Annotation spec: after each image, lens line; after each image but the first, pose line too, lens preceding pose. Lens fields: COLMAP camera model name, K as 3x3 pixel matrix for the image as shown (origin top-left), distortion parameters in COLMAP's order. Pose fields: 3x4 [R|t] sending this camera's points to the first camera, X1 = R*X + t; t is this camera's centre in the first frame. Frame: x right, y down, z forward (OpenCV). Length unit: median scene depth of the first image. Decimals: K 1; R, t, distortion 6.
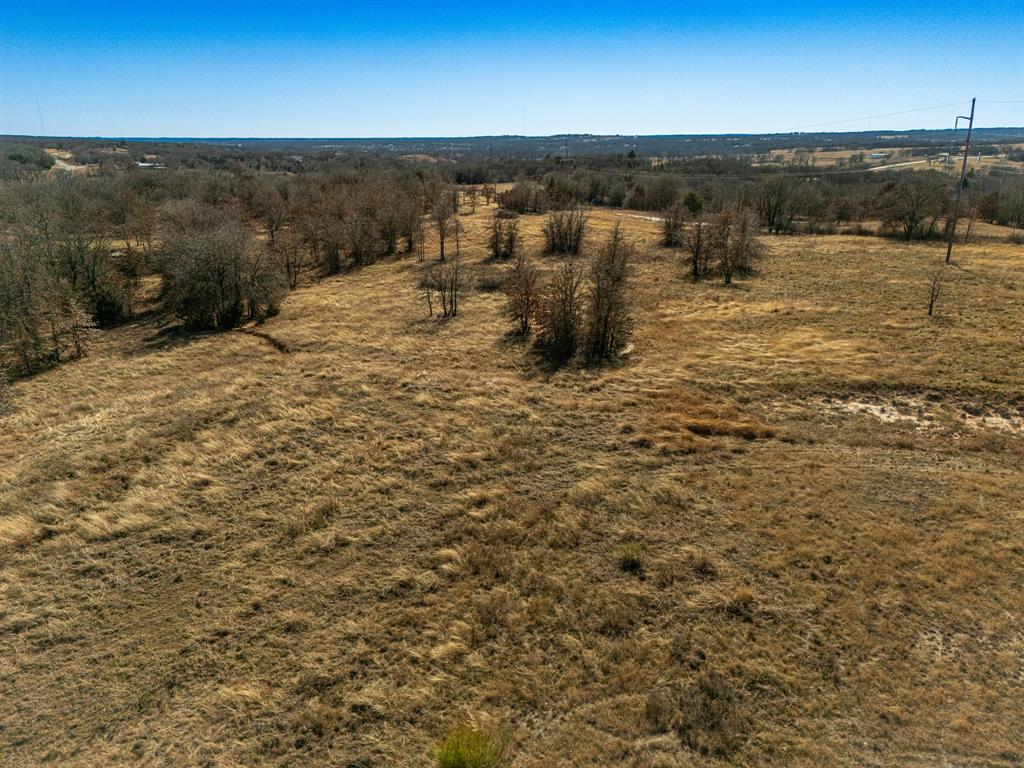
lens RADIAL K [[751.1, 0, 511.8], [0, 751.1, 383.0], [0, 0, 1]] dist [0.060708, -0.051427]
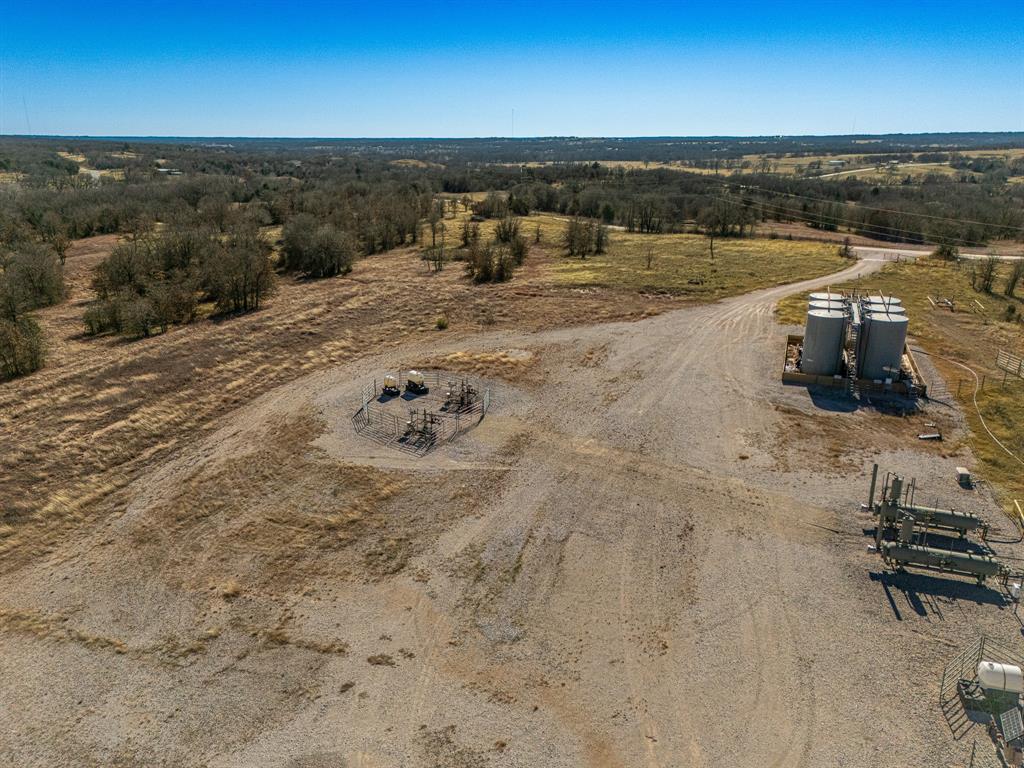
lens RADIAL K [[751.1, 0, 512.4], [0, 751.1, 385.4], [0, 0, 1]] dist [0.060708, -0.051427]
pose [[0.999871, 0.000212, 0.016035, 0.042961], [-0.000255, 0.999996, 0.002727, 0.108089], [-0.016034, -0.002731, 0.999868, -0.525411]]
